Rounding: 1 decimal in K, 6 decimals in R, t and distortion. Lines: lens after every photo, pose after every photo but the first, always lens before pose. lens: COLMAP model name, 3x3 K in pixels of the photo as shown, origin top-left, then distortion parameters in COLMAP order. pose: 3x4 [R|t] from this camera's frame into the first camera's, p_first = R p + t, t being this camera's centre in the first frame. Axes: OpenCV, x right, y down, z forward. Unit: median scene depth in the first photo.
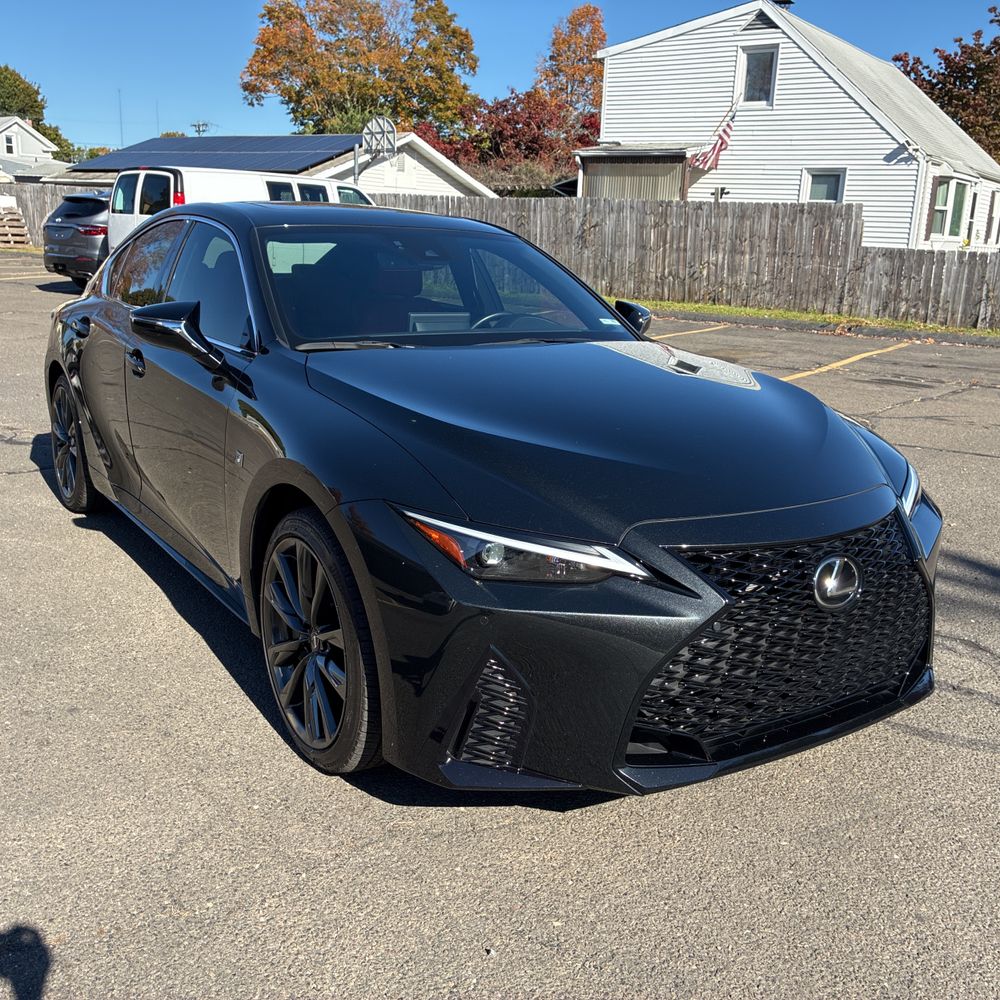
lens RADIAL K [[1001.1, 0, 518.9], [0, 1001.1, 495.9], [0, 0, 1]] dist [0.011156, 0.000000]
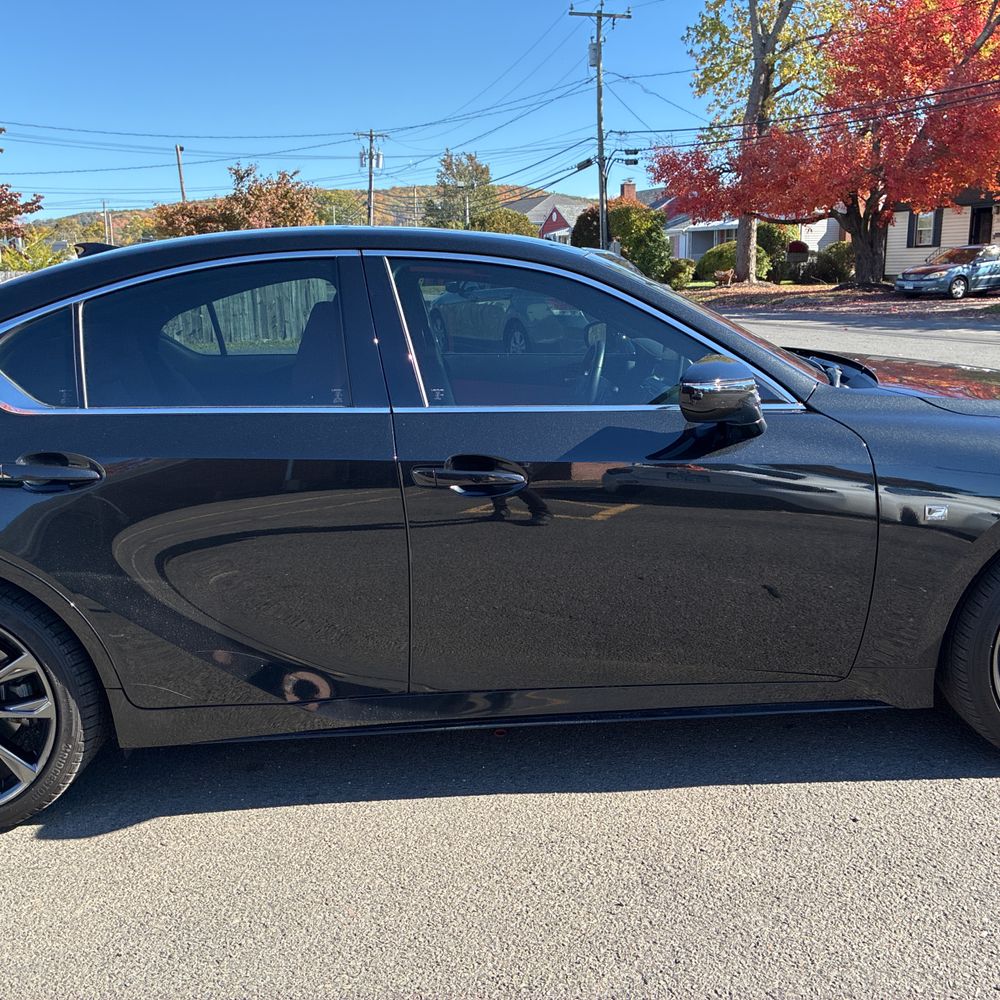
lens RADIAL K [[1001.1, 0, 505.4], [0, 1001.1, 502.6], [0, 0, 1]] dist [0.011156, 0.000000]
pose [[0.523079, -0.244352, 0.816505, -0.169448], [0.255365, 0.958940, 0.123382, -0.035352], [-0.813128, 0.143968, 0.564000, 0.116242]]
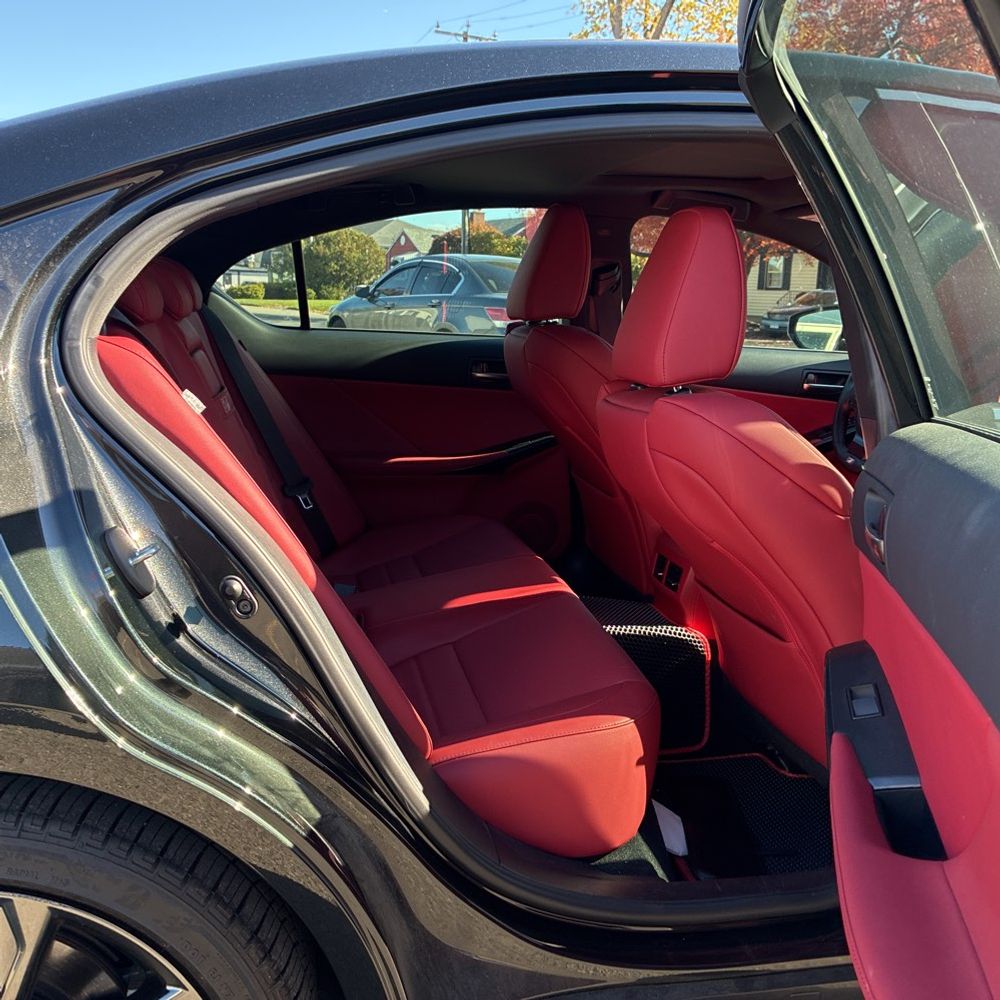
lens RADIAL K [[1001.1, 0, 478.1], [0, 1001.1, 510.5], [0, 0, 1]] dist [0.011156, 0.000000]
pose [[0.402794, -0.217511, 0.889070, -0.139112], [0.213813, 0.966839, 0.139669, -0.043549], [-0.889967, 0.133836, 0.435943, 0.200781]]
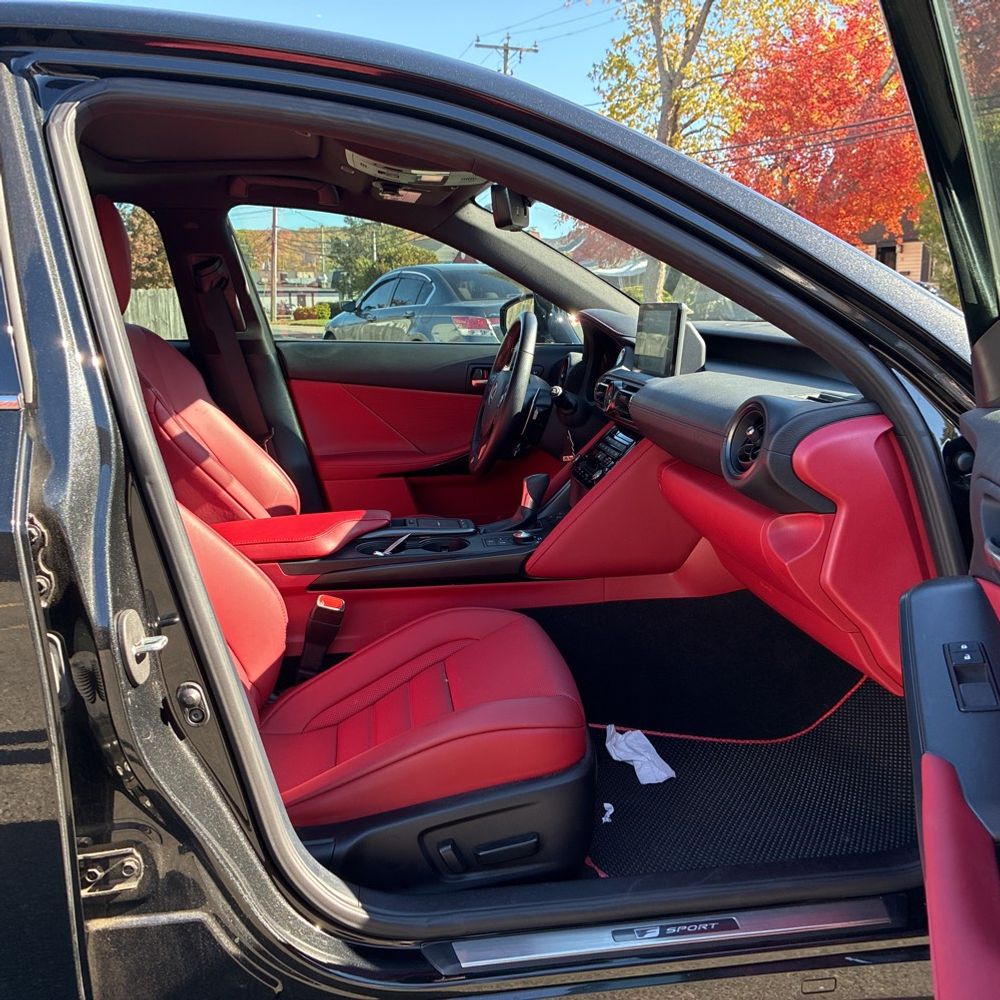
lens RADIAL K [[1001.1, 0, 500.3], [0, 1001.1, 501.6], [0, 0, 1]] dist [0.011156, 0.000000]
pose [[0.450788, -0.215732, 0.866170, -0.103495], [0.255365, 0.960968, 0.106441, -0.028761], [-0.855324, 0.173207, 0.488283, 0.154989]]
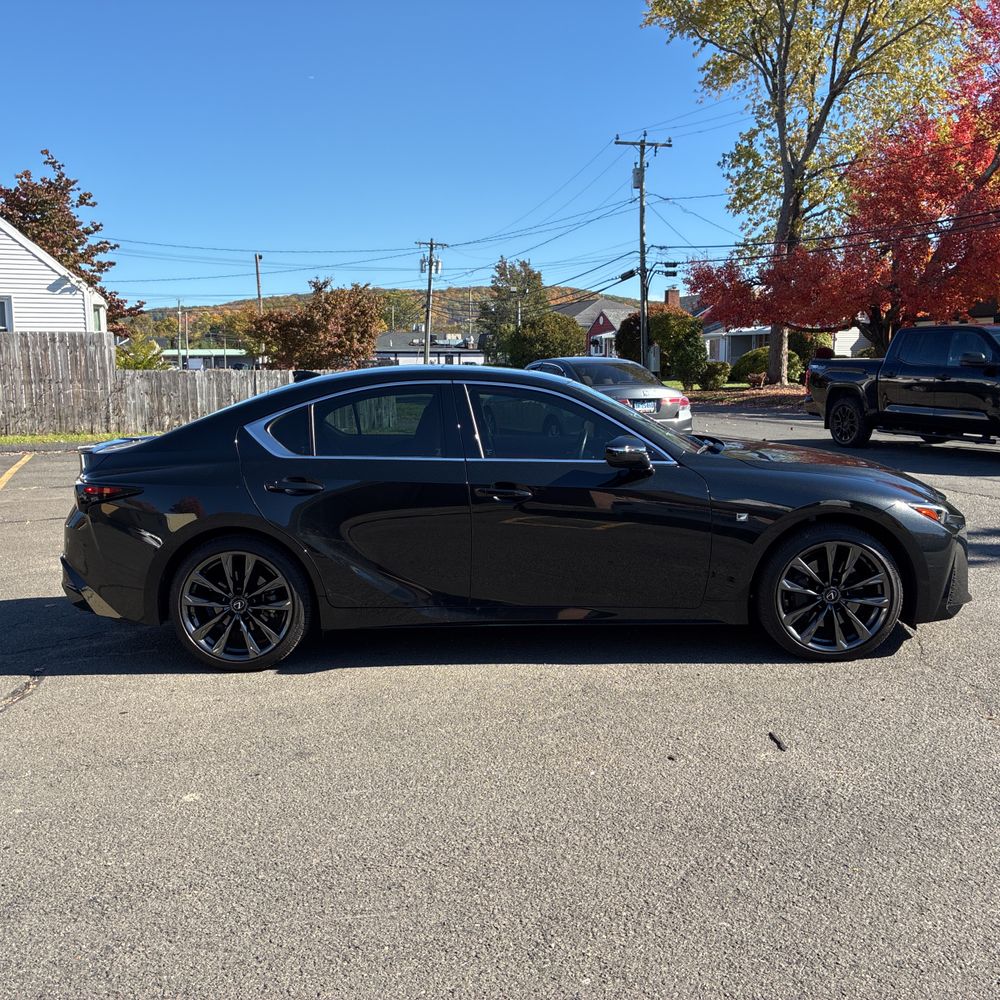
lens RADIAL K [[992.3, 0, 498.4], [0, 992.3, 500.8], [0, 0, 1]] dist [0.013839, 0.000000]
pose [[0.571553, -0.154961, 0.805800, -0.266823], [0.236374, 0.971473, 0.019161, -0.027482], [-0.785782, 0.179518, 0.591878, 0.046555]]
